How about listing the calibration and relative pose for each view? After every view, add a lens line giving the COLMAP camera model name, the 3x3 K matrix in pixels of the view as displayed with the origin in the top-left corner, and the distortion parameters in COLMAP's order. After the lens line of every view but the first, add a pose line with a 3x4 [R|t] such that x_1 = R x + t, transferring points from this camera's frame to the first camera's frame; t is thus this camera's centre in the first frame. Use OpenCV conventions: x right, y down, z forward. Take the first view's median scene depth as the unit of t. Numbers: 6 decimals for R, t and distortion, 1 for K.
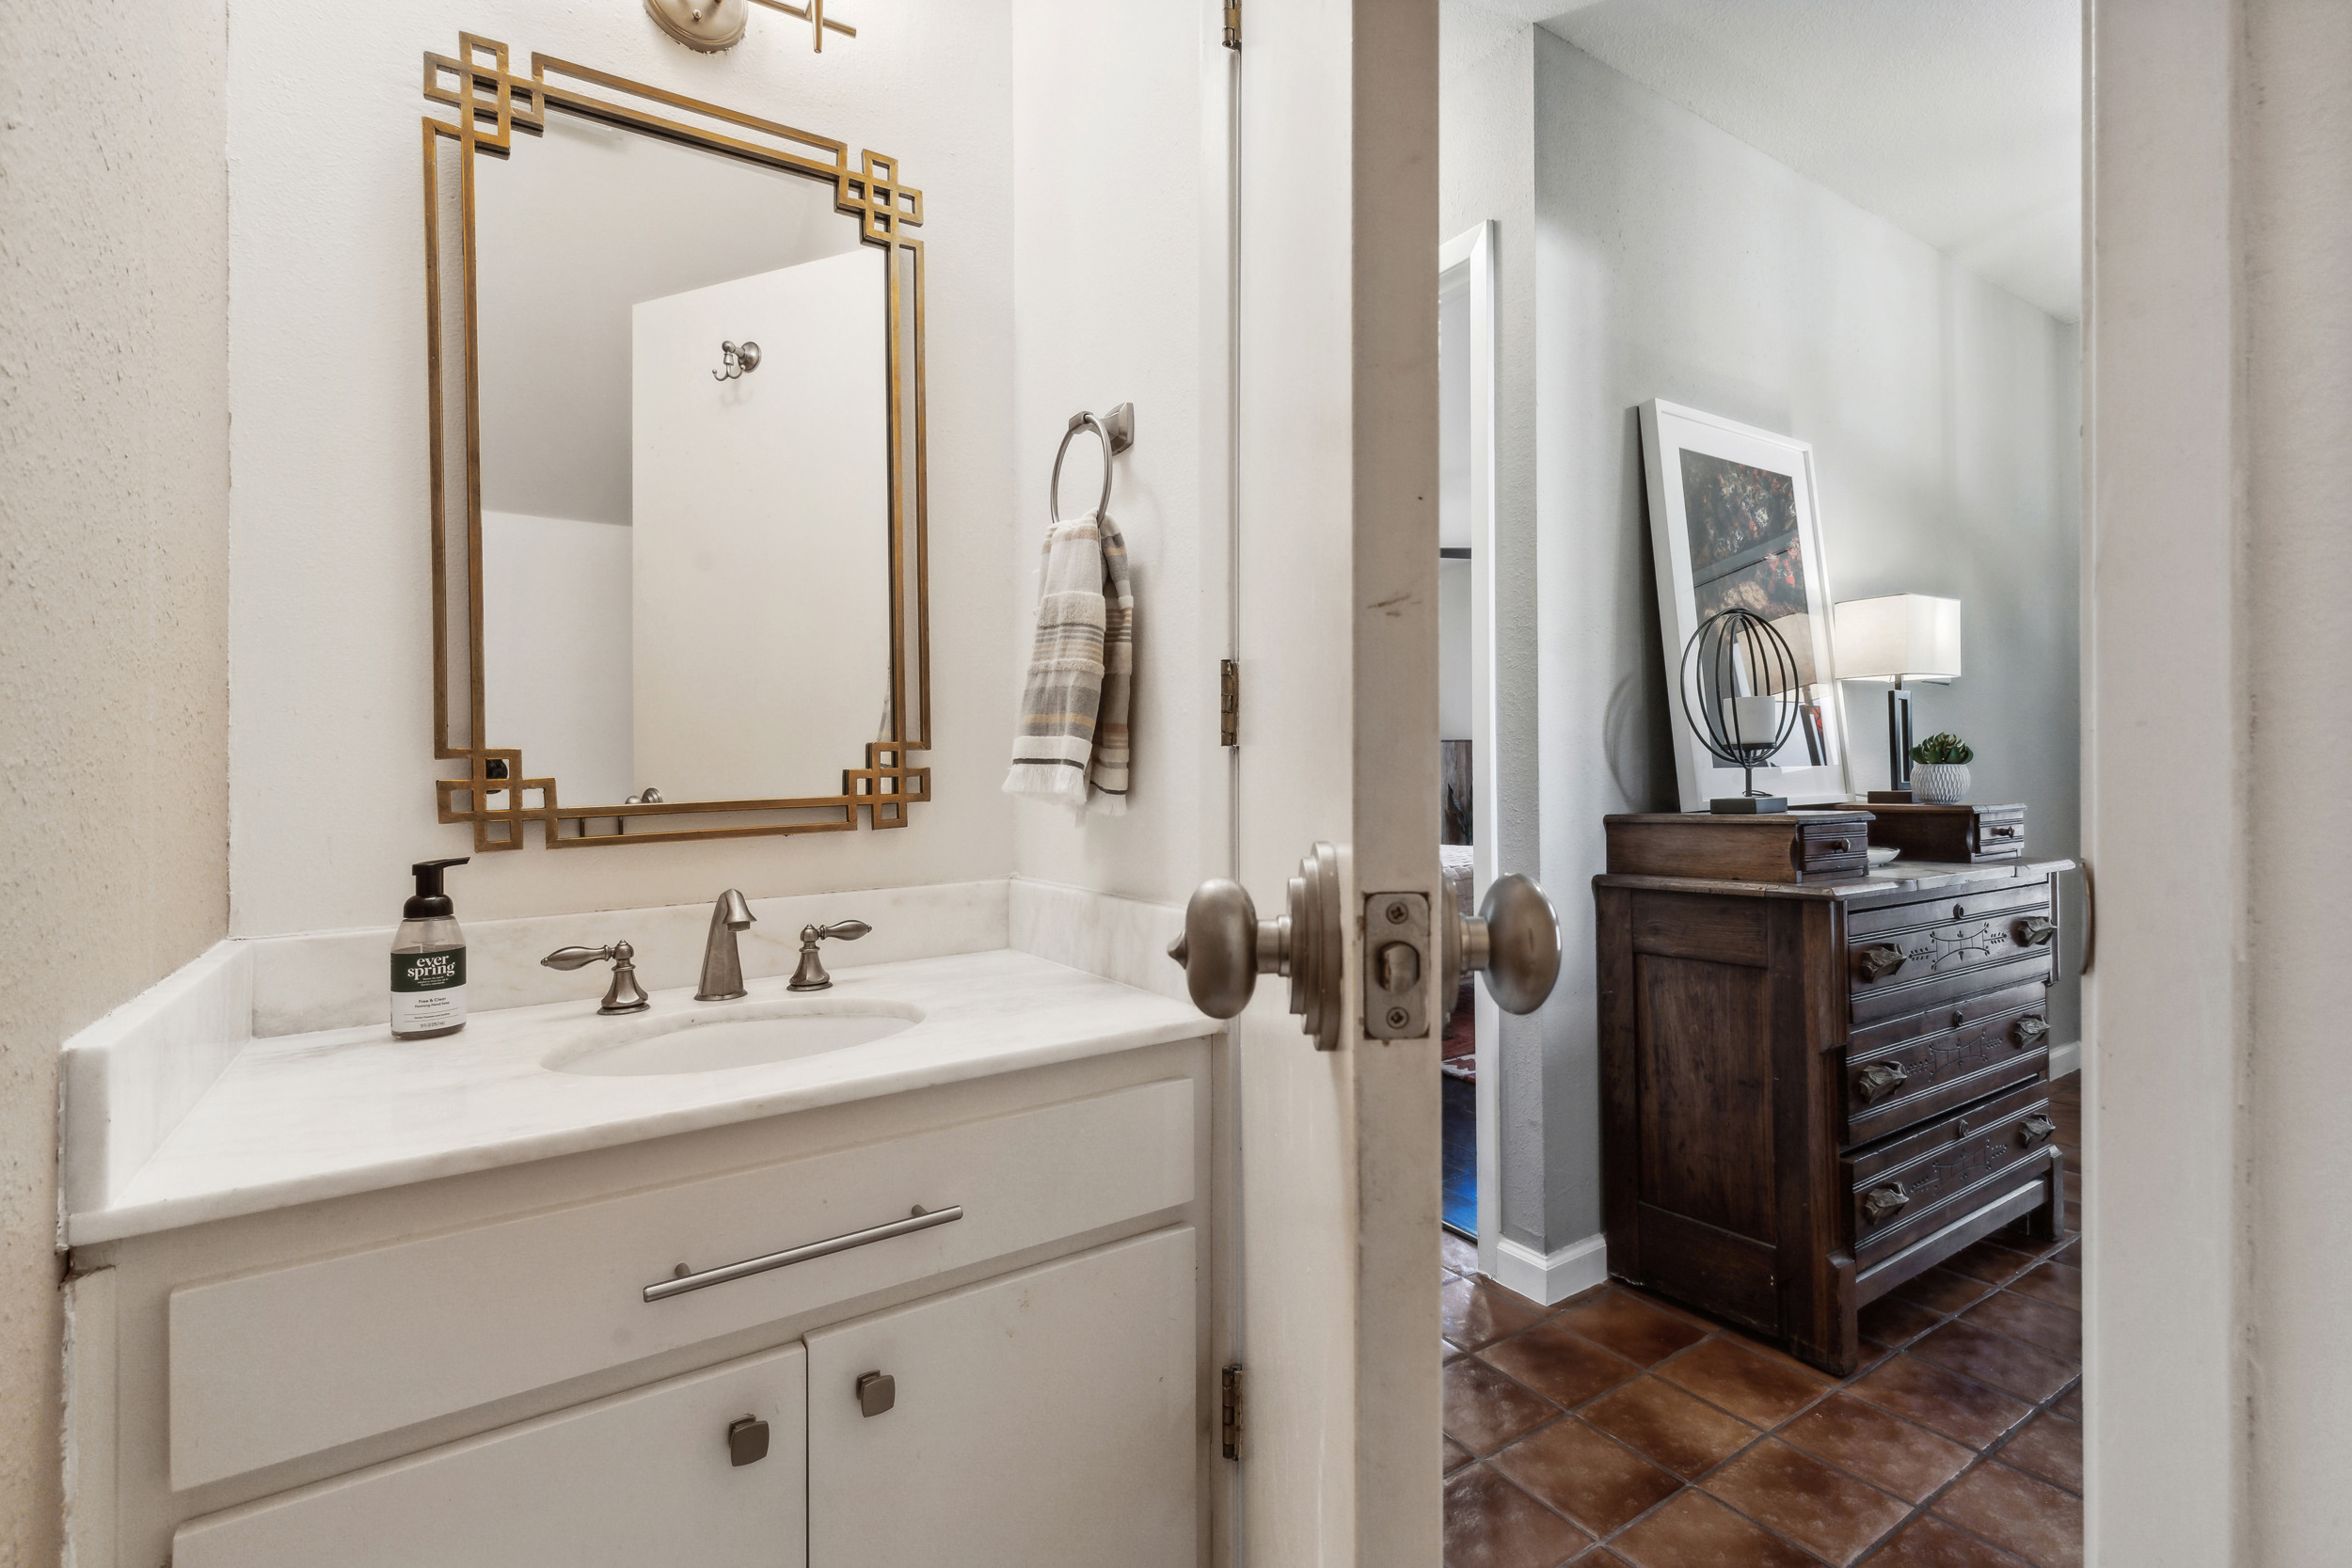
lens RADIAL K [[1079.8, 0, 1177.0], [0, 1079.8, 768.3], [0, 0, 1]] dist [0.008023, -0.000186]
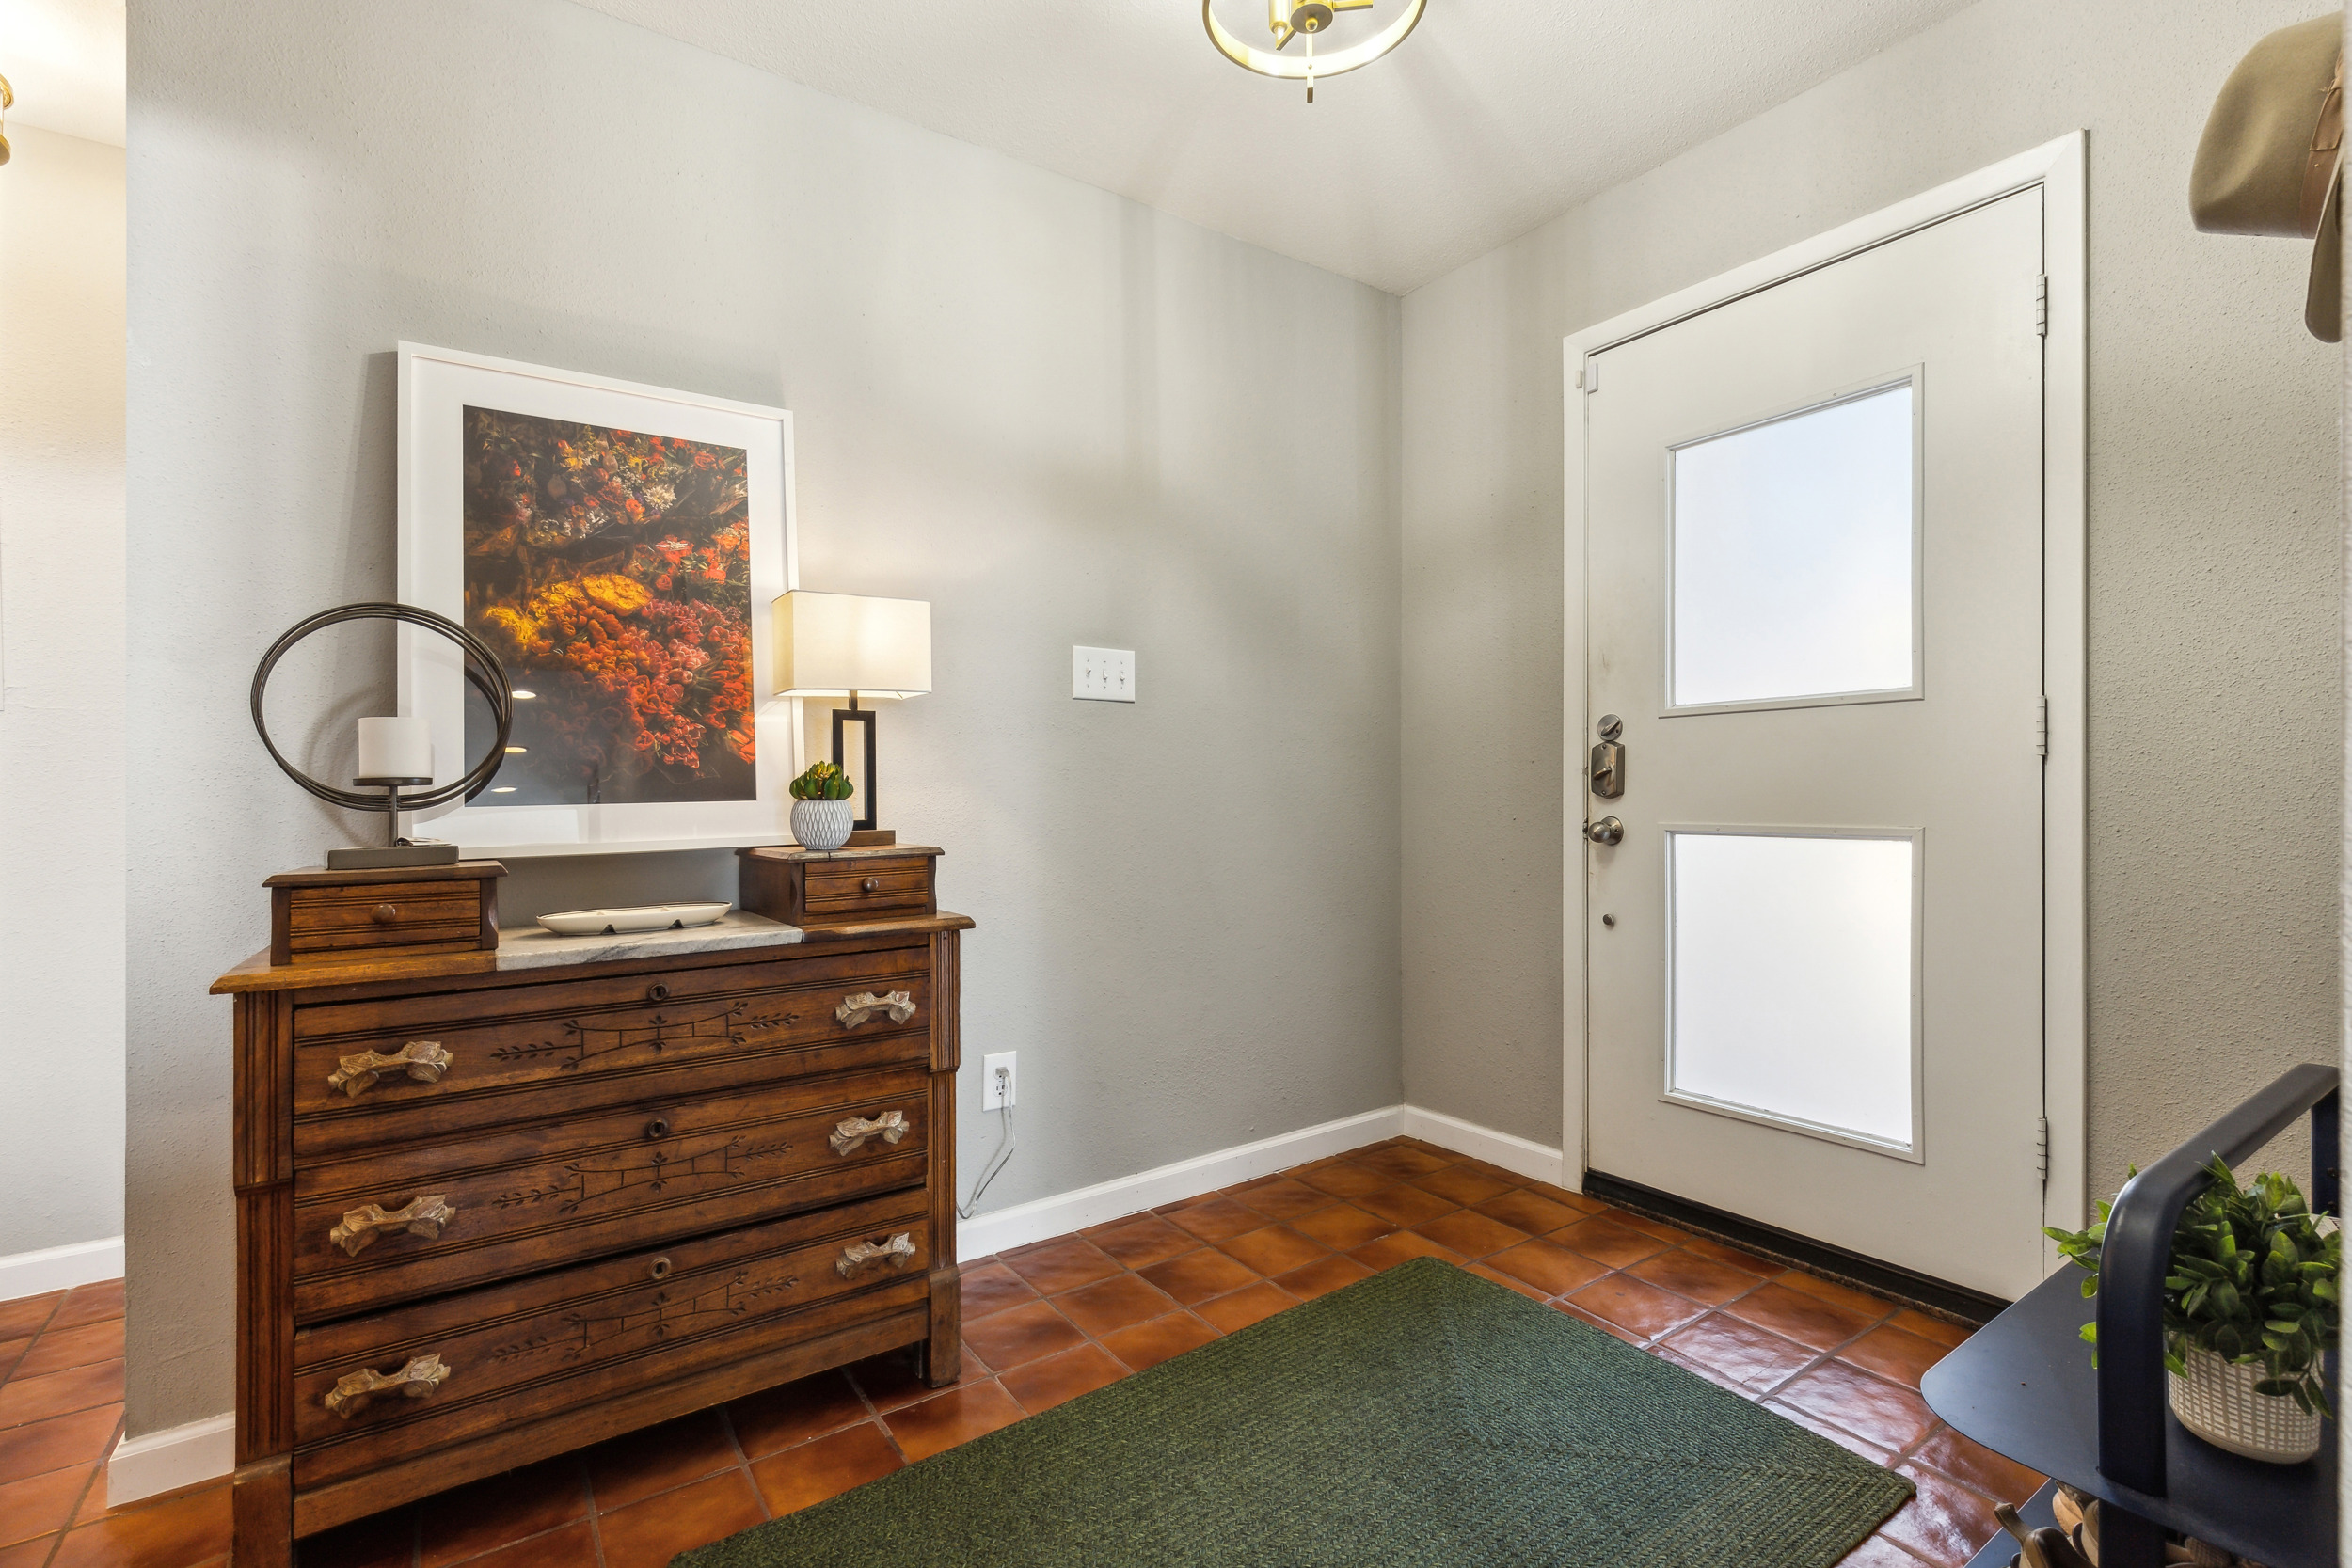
lens RADIAL K [[1079.8, 0, 1214.9], [0, 1079.8, 774.2], [0, 0, 1]] dist [0.008023, -0.000186]
pose [[0.999421, 0.000046, 0.034031, 0.958798], [-0.000086, 0.999999, 0.001182, -0.024139], [-0.034031, -0.001184, 0.999420, 0.175080]]
